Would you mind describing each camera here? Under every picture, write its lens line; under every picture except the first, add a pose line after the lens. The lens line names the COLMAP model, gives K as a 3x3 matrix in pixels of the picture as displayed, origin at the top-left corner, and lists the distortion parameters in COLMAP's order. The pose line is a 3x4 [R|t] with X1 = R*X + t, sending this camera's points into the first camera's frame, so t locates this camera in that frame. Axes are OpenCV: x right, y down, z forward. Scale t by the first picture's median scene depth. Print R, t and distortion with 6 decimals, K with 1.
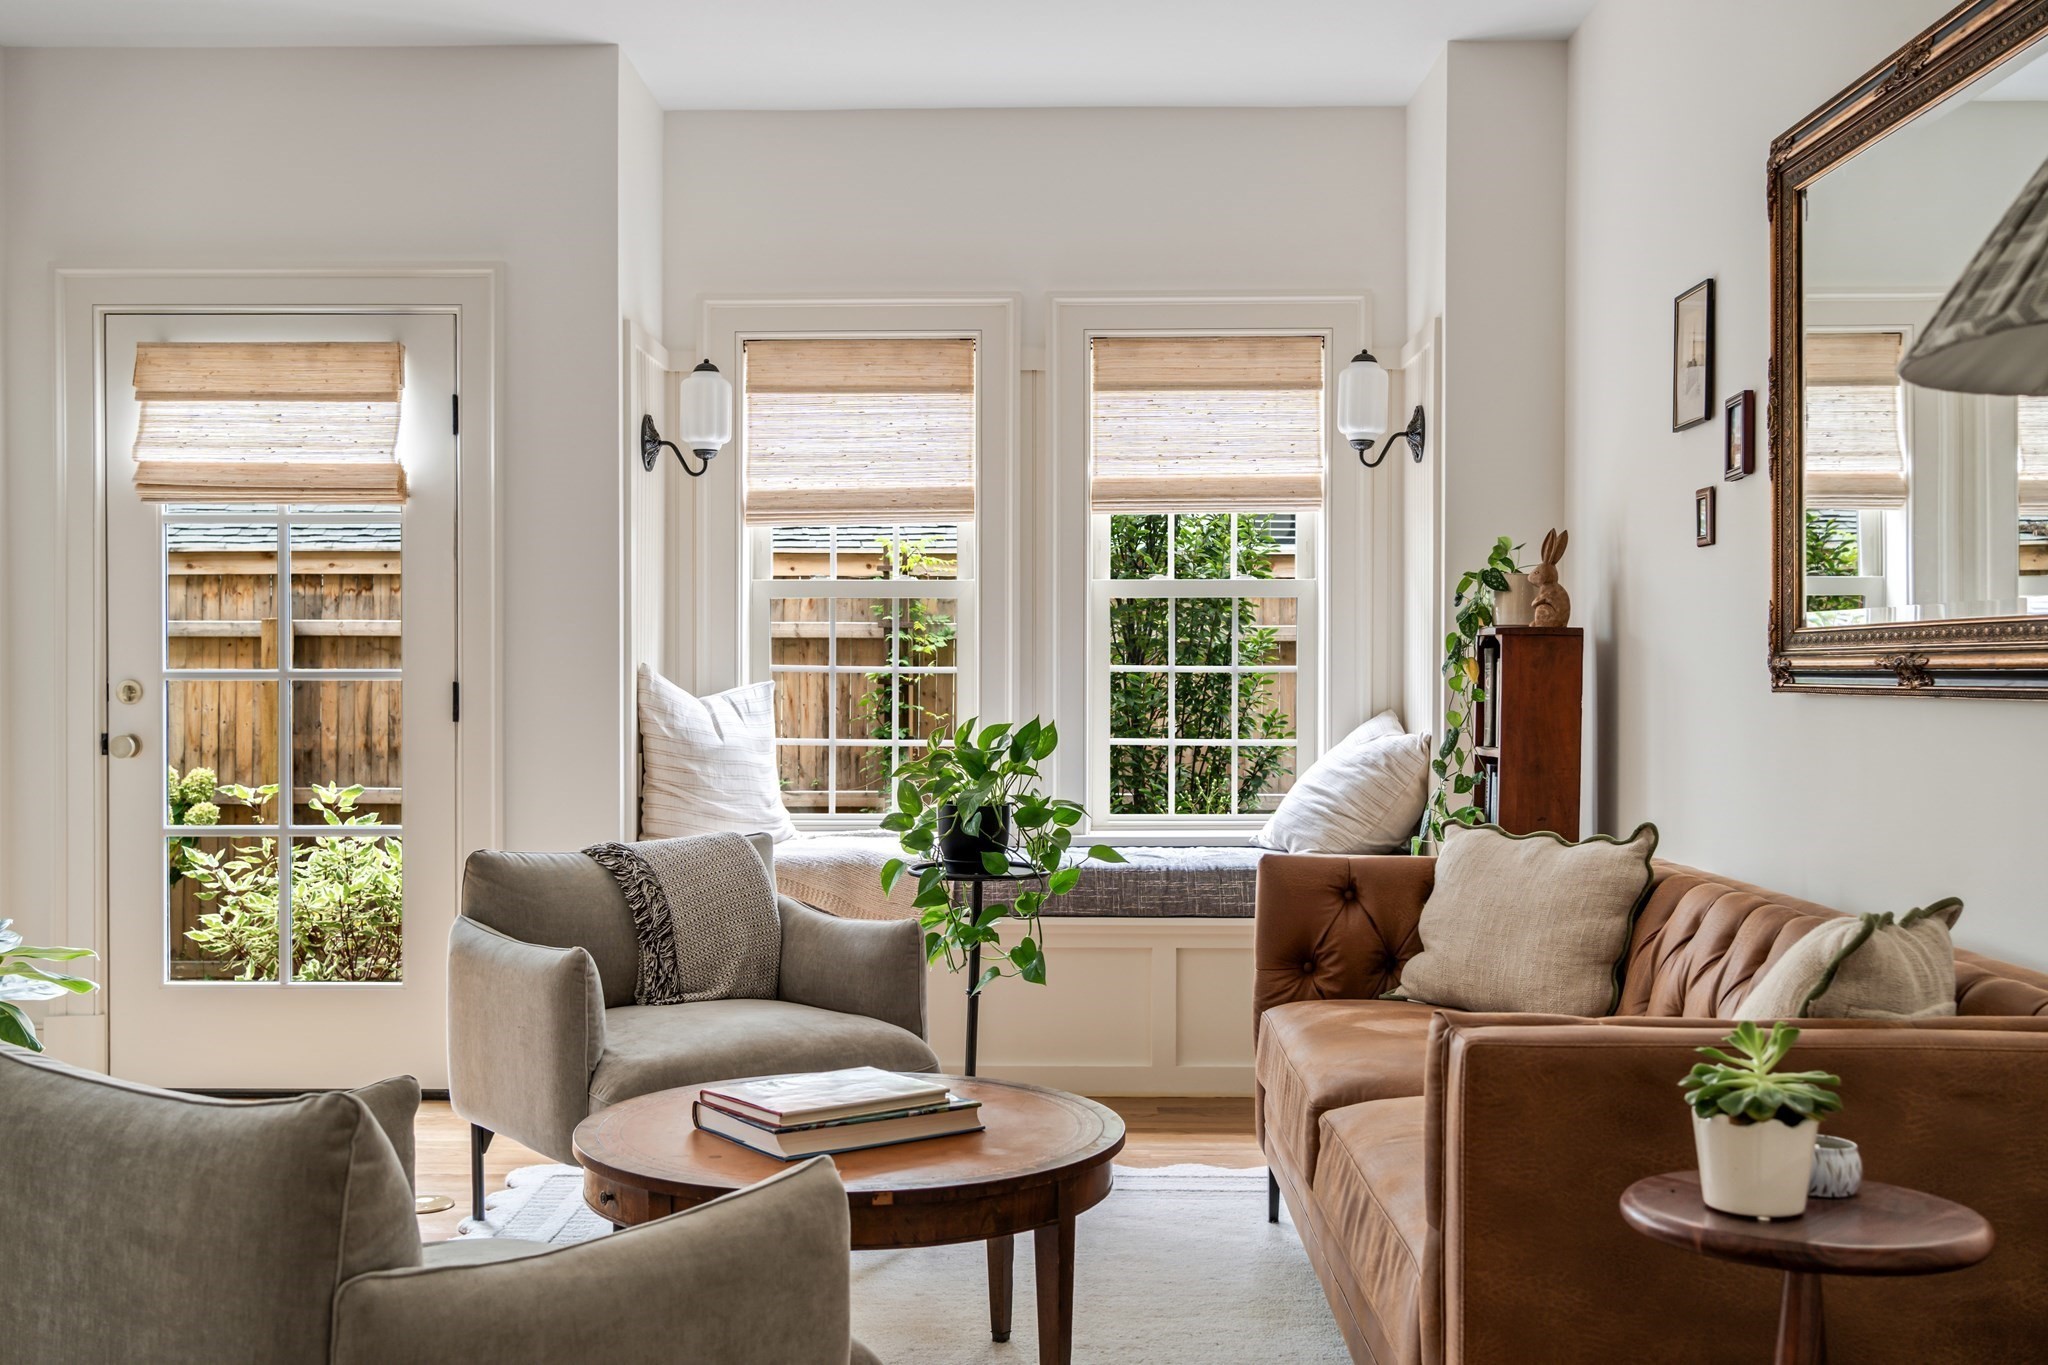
lens RADIAL K [[2080.2, 0, 1044.2], [0, 2080.2, 703.3], [0, 0, 1]] dist [-0.002033, 0.000000]
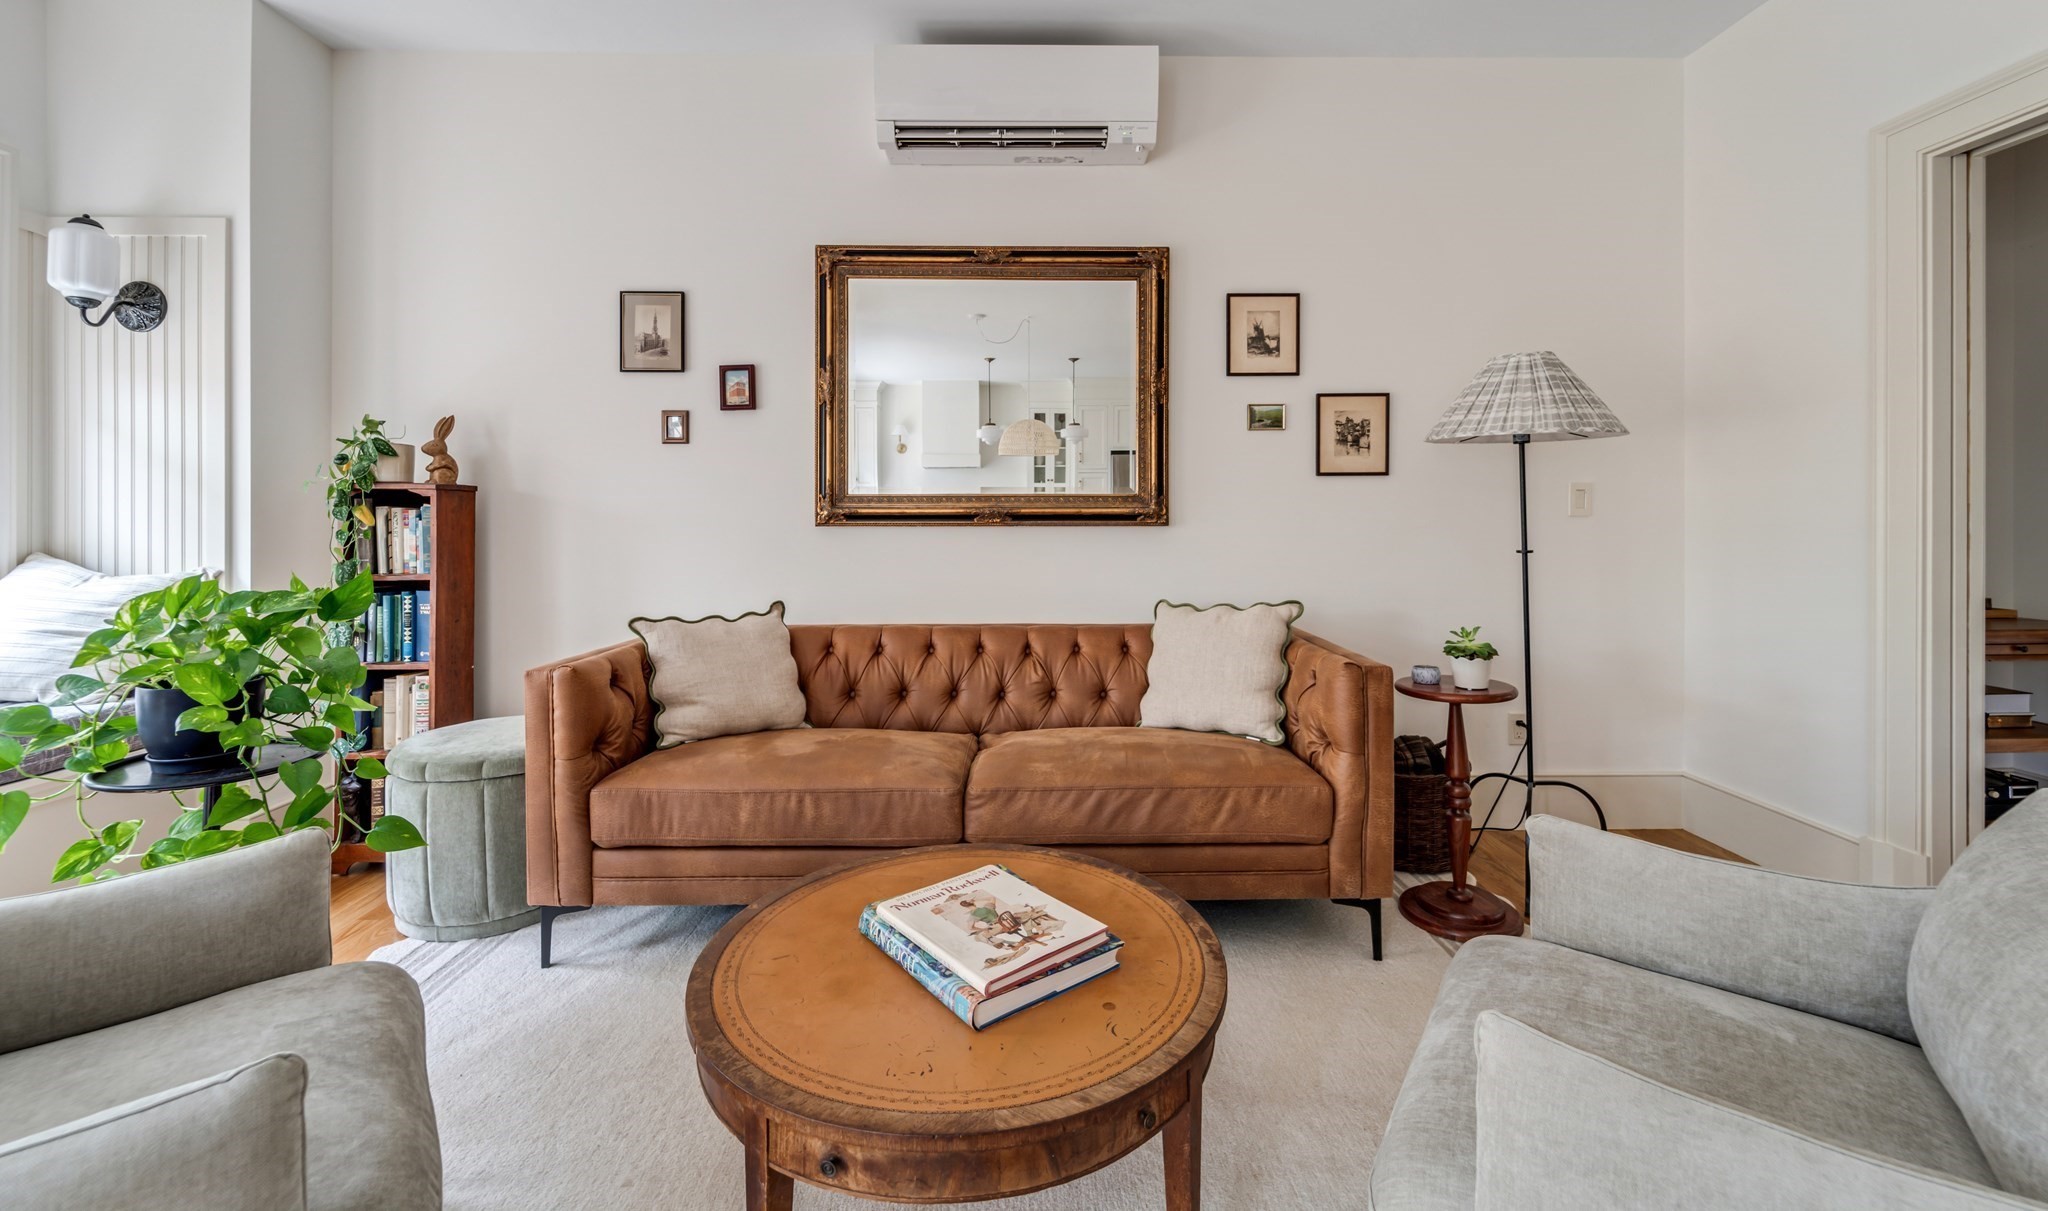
lens RADIAL K [[826.0, 0, 1027.9], [0, 826.0, 513.6], [0, 0, 1]] dist [0.003933, -0.001278]
pose [[-0.032155, -0.000061, 0.999483, -0.281936], [0.017337, 0.999850, 0.000619, -0.009208], [-0.999333, 0.017348, -0.032149, 0.534890]]
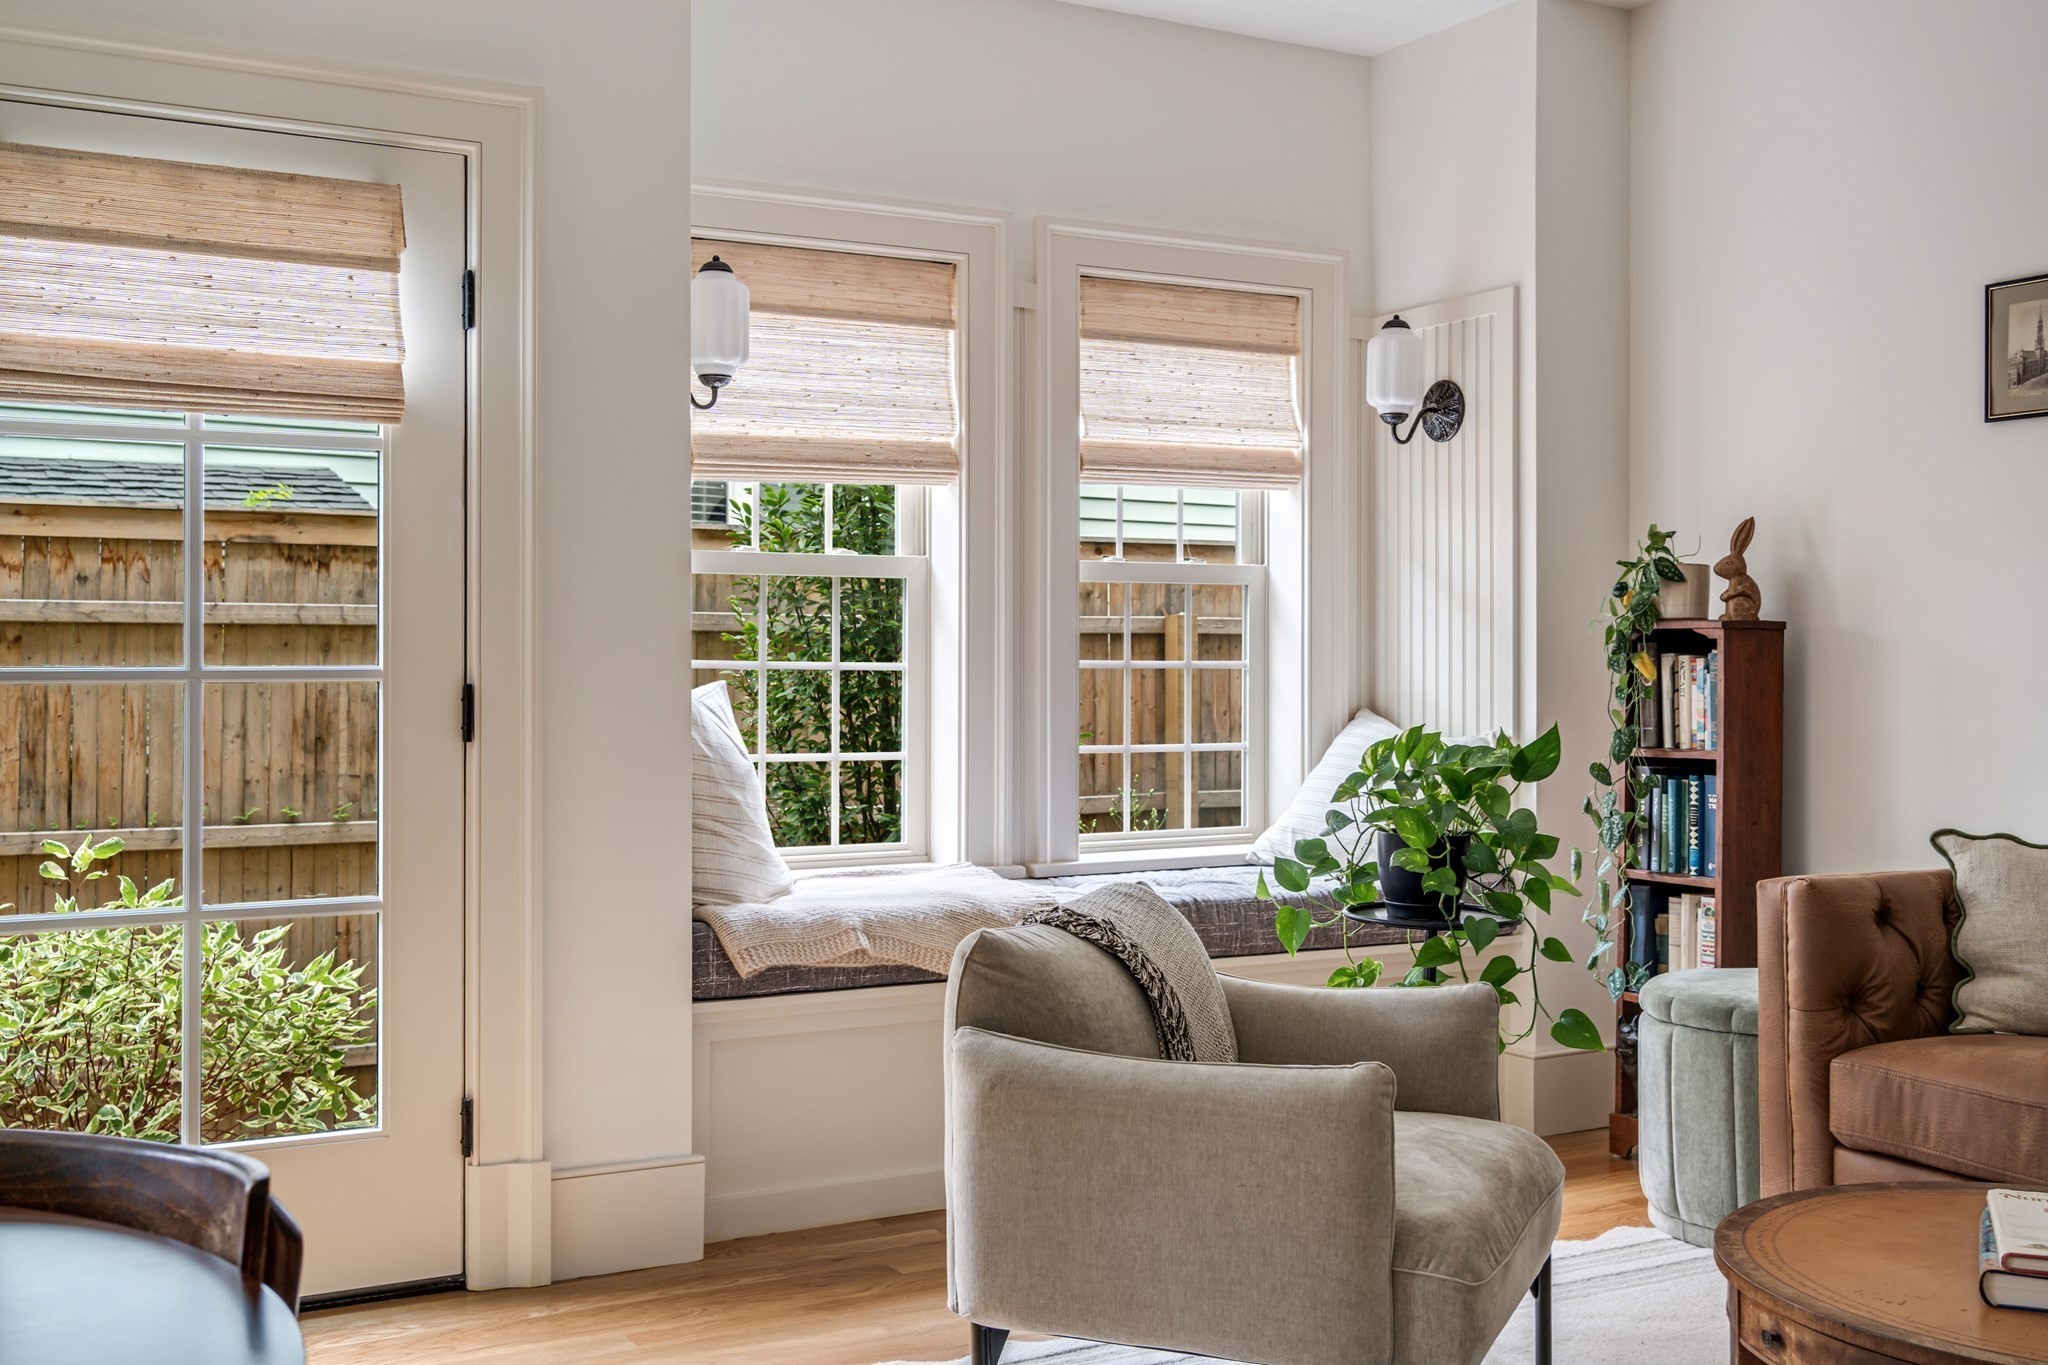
lens RADIAL K [[2080.2, 0, 1026.4], [0, 2080.2, 647.0], [0, 0, 1]] dist [-0.002033, 0.000000]
pose [[0.865650, 0.003517, 0.500637, -0.442895], [0.008162, 0.999743, -0.021137, -0.006311], [-0.500582, 0.022383, 0.865399, 0.291376]]
